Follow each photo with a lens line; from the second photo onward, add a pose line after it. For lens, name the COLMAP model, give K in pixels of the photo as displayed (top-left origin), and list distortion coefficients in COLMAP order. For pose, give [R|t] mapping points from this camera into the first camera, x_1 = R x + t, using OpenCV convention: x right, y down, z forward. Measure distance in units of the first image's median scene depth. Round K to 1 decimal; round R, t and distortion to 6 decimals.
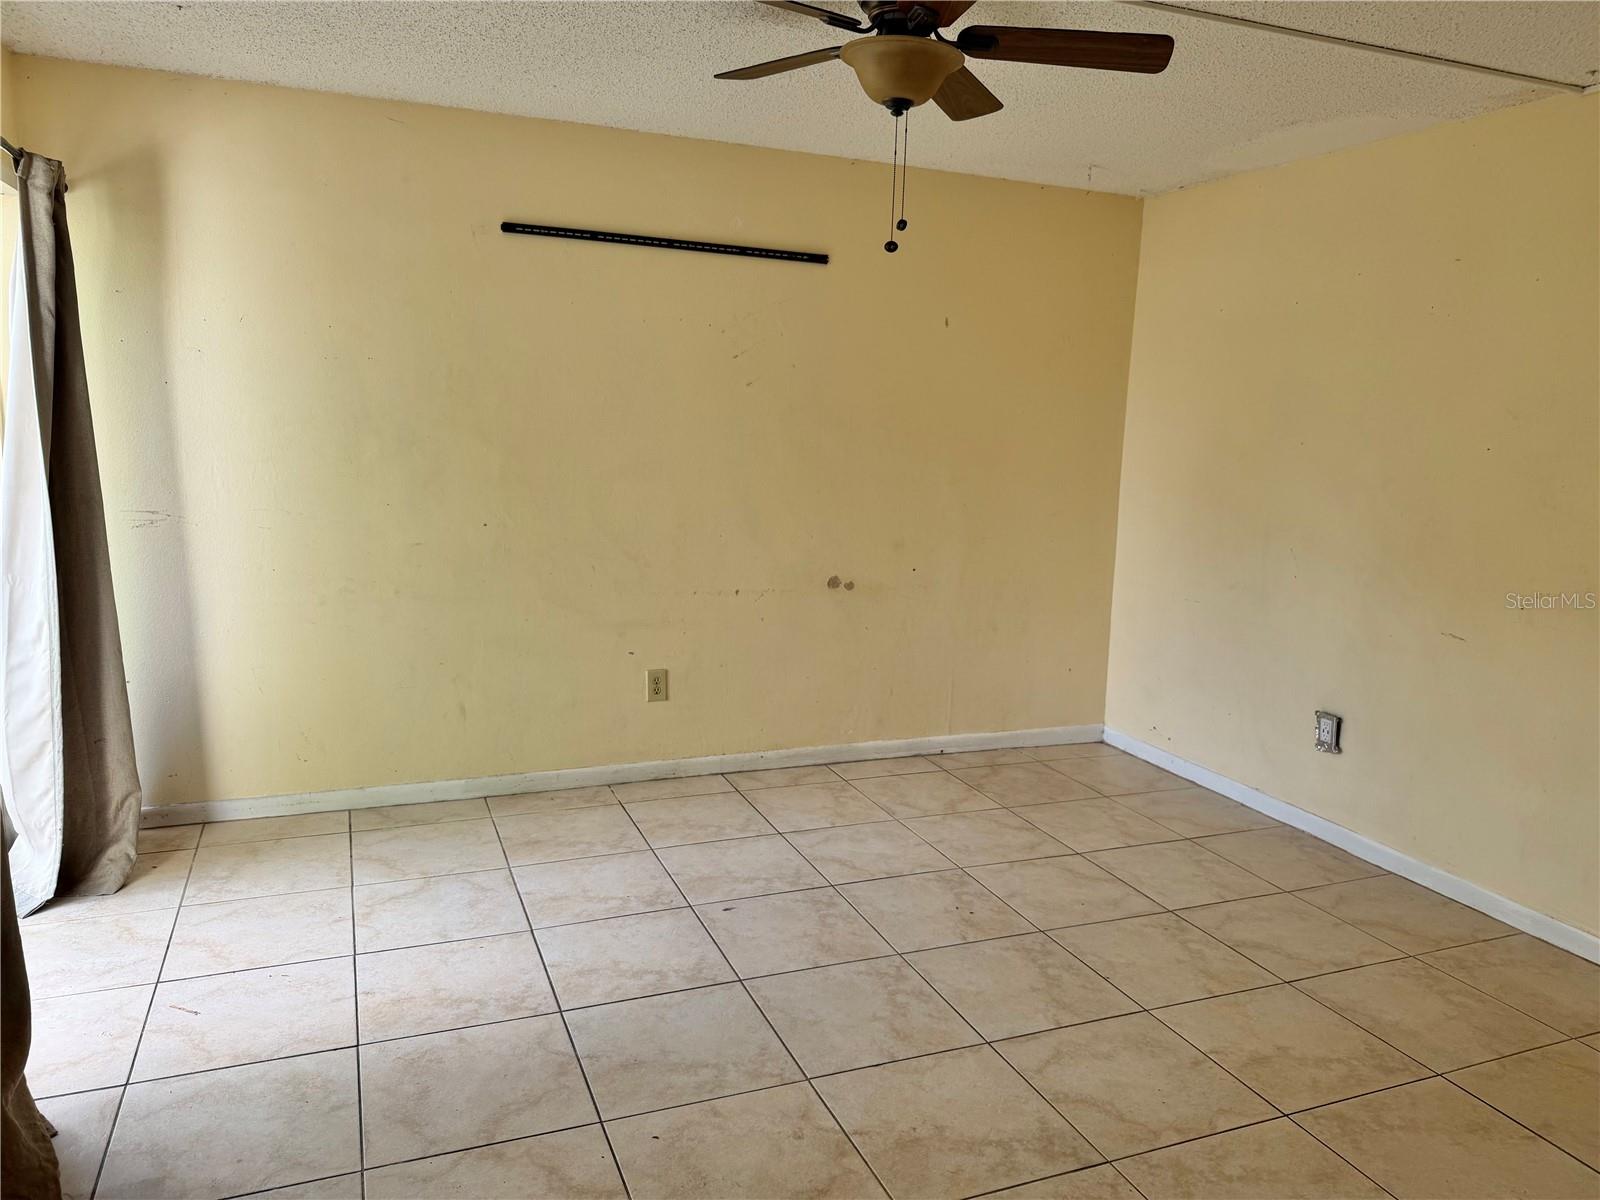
lens RADIAL K [[1121.9, 0, 800.0], [0, 1121.9, 600.0], [0, 0, 1]] dist [0.107660, -0.134788]
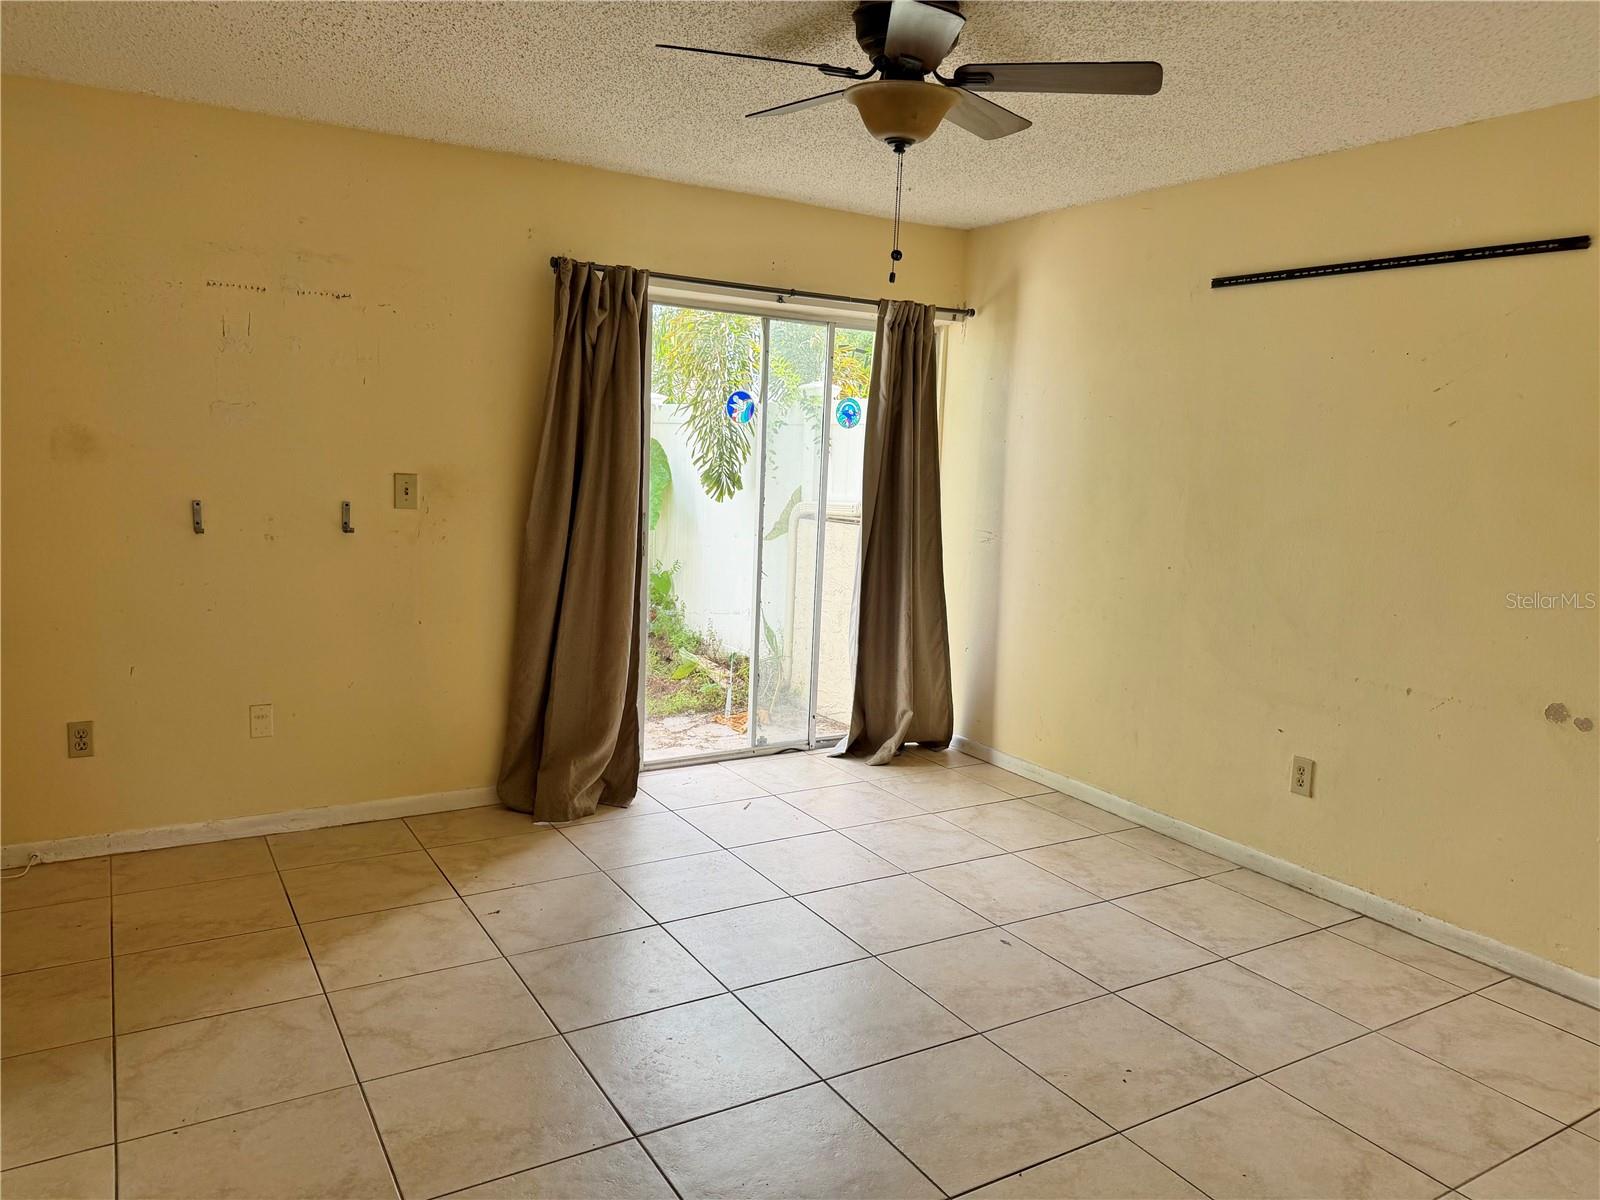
lens RADIAL K [[1121.9, 0, 800.0], [0, 1121.9, 600.0], [0, 0, 1]] dist [0.107660, -0.134788]
pose [[0.161885, 0.111525, -0.980487, 0.692435], [-0.195948, 0.977441, 0.078826, -0.052267], [0.967160, 0.179363, 0.180086, 0.478878]]
